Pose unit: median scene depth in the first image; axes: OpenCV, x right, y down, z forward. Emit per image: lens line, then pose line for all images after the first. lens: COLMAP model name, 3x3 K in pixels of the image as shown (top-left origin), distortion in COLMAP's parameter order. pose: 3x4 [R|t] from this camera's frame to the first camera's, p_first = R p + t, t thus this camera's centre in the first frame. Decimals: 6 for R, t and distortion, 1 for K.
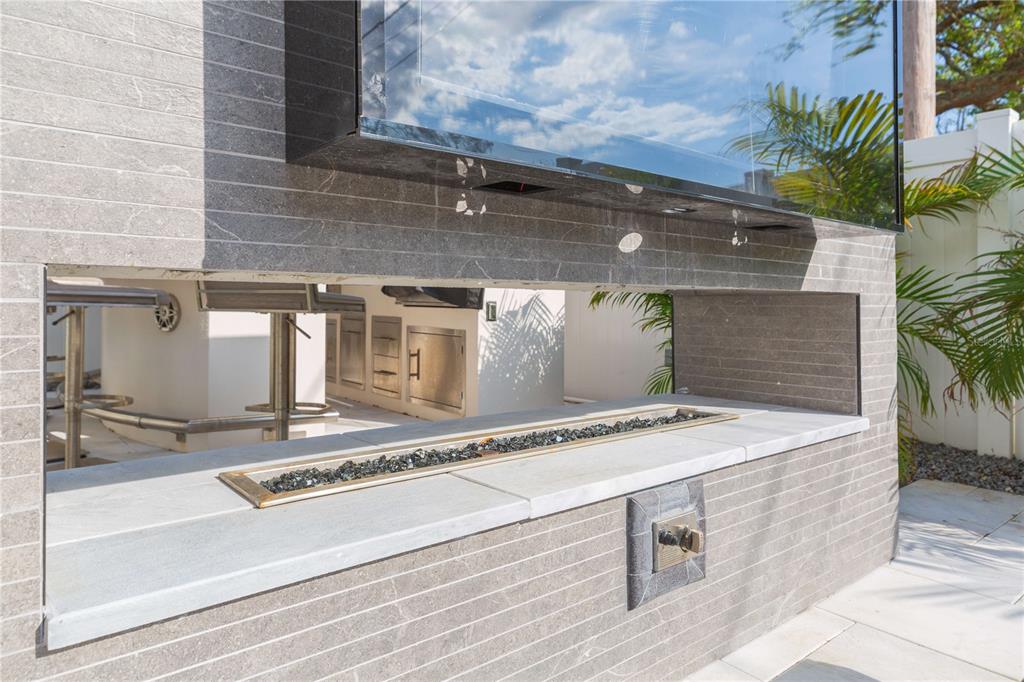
lens RADIAL K [[657.7, 0, 498.5], [0, 657.7, 312.2], [0, 0, 1]] dist [0.009236, 0.000134]
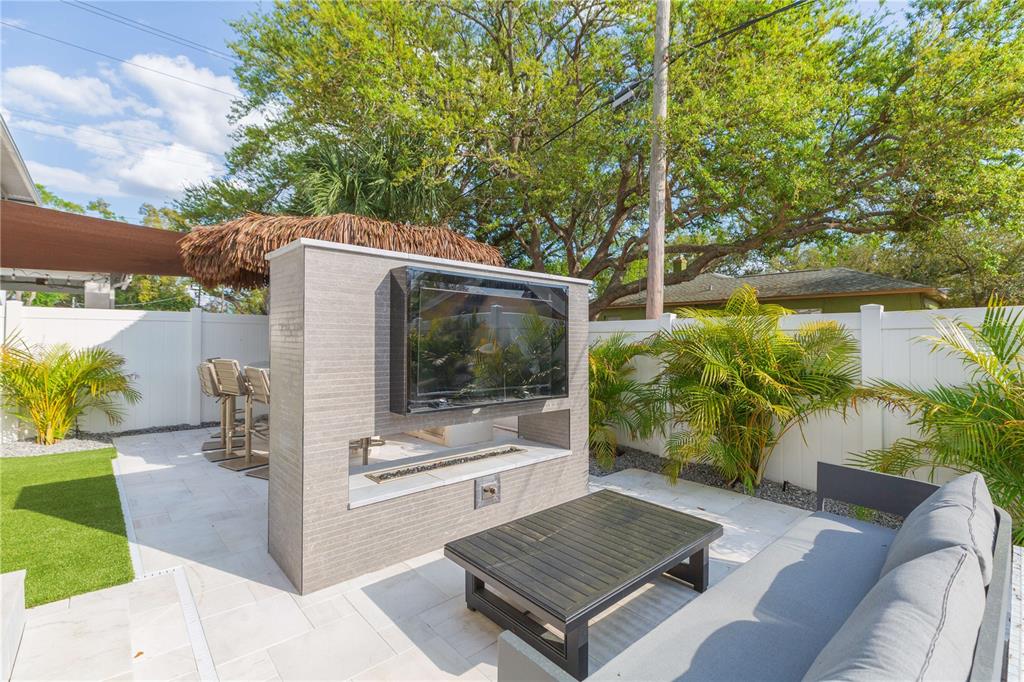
lens RADIAL K [[463.4, 0, 513.8], [0, 463.4, 337.7], [0, 0, 1]] dist [0.005894, 0.000363]
pose [[0.998195, 0.007123, 0.059625, 0.256789], [-0.006412, 0.999906, -0.012111, -0.495095], [-0.059706, 0.011707, 0.998147, -1.657520]]
